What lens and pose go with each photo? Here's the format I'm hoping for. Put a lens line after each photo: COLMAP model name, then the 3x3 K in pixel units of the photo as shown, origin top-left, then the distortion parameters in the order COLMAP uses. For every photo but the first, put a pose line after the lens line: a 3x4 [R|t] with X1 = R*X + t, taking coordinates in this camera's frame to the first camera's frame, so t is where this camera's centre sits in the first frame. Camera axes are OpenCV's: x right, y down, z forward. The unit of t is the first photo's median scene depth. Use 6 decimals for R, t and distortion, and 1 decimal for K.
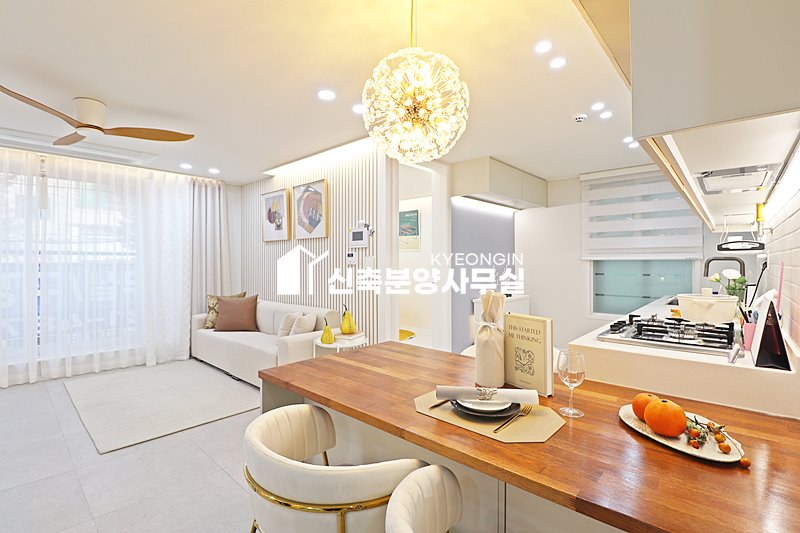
lens RADIAL K [[369.7, 0, 394.4], [0, 369.7, 261.1], [0, 0, 1]] dist [-0.000163, -0.011473]
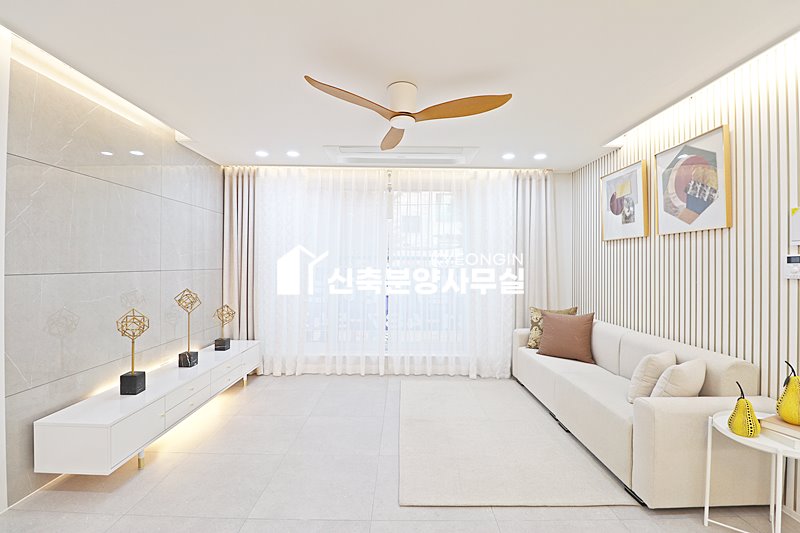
lens RADIAL K [[369.7, 0, 402.8], [0, 369.7, 263.4], [0, 0, 1]] dist [-0.000163, -0.011473]
pose [[0.686195, 0.002312, -0.727414, -0.118969], [-0.005045, 0.999986, -0.001581, -0.006734], [0.727400, 0.004755, 0.686197, 0.259306]]
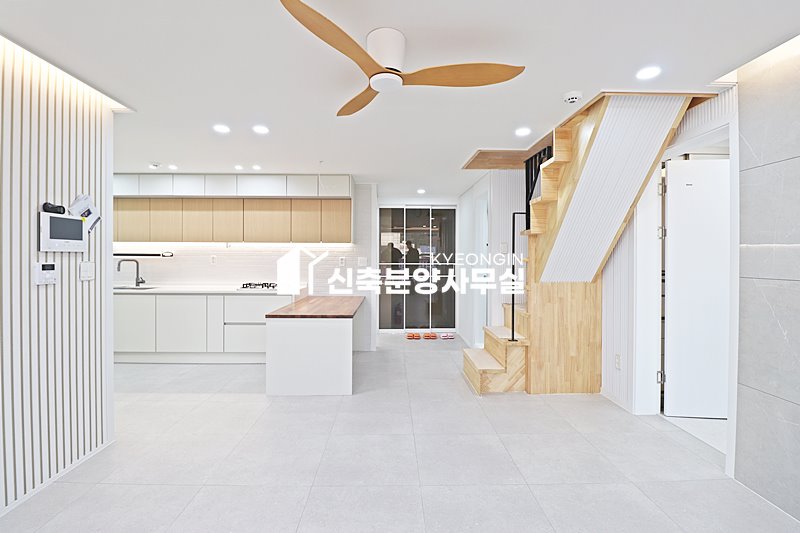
lens RADIAL K [[369.7, 0, 408.3], [0, 369.7, 260.2], [0, 0, 1]] dist [-0.000163, -0.011473]
pose [[-0.696120, -0.003796, 0.717916, -0.897518], [-0.004361, 0.999990, 0.001059, -0.012721], [-0.717912, -0.002394, -0.696129, 0.944918]]
